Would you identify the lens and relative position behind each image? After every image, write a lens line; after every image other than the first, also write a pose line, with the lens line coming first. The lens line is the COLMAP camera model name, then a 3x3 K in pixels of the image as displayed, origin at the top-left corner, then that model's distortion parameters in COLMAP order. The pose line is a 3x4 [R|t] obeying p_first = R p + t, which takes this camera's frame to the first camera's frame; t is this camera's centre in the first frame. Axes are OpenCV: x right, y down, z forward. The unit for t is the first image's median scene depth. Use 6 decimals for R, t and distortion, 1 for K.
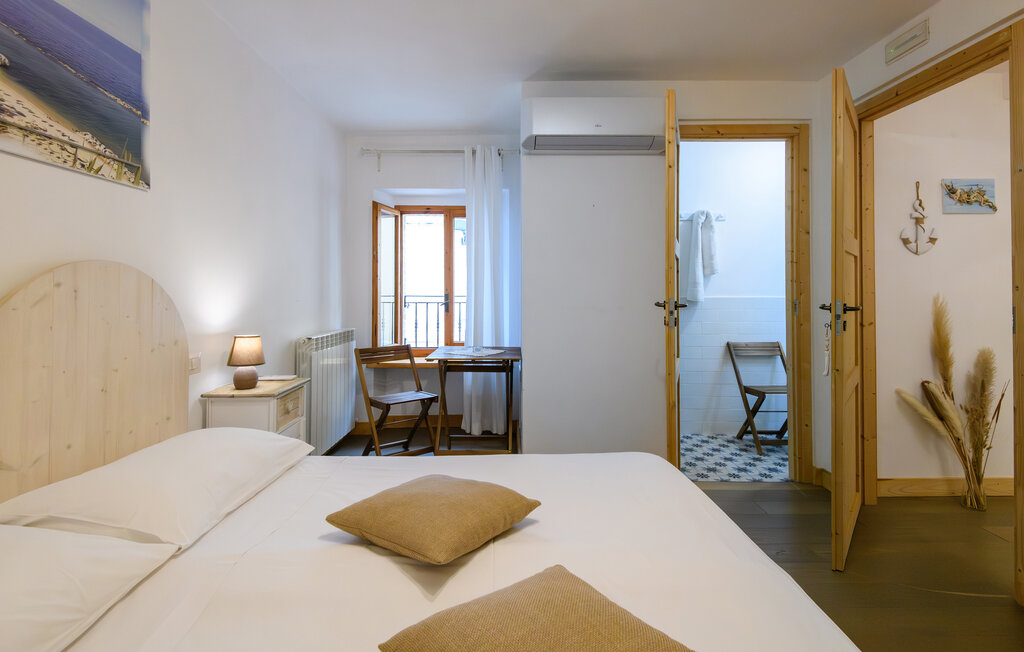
lens RADIAL K [[464.0, 0, 511.6], [0, 464.0, 280.7], [0, 0, 1]] dist [0.018553, -0.001072]
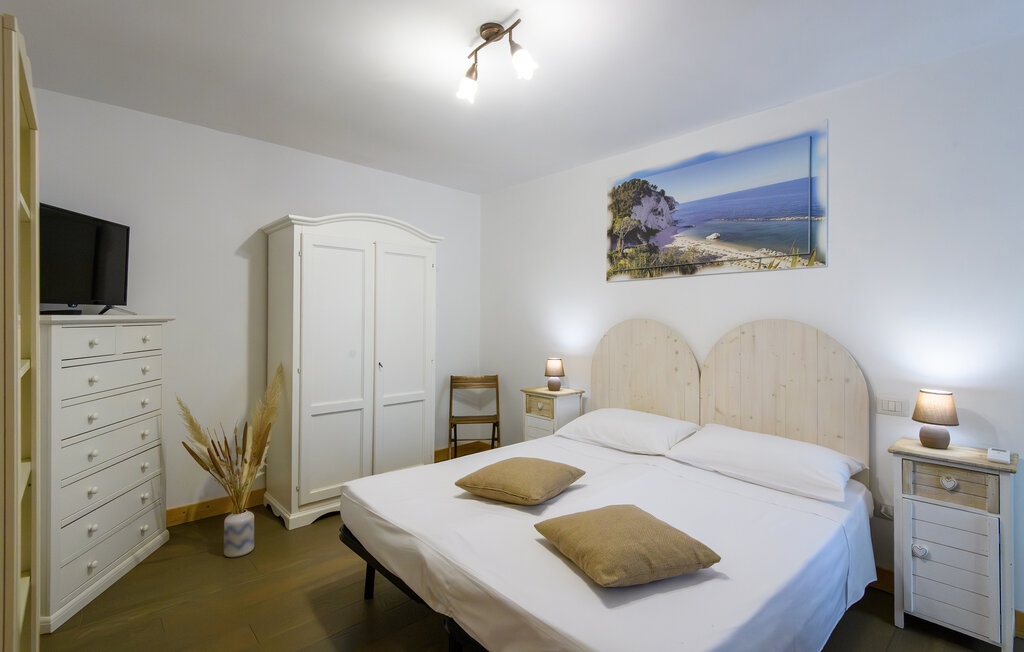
lens RADIAL K [[464.0, 0, 511.1], [0, 464.0, 322.1], [0, 0, 1]] dist [0.018553, -0.001072]
pose [[-0.727240, 0.000421, -0.686383, 1.013817], [0.003801, 0.999987, -0.003415, -0.030892], [0.686372, -0.005092, -0.727233, 1.626956]]
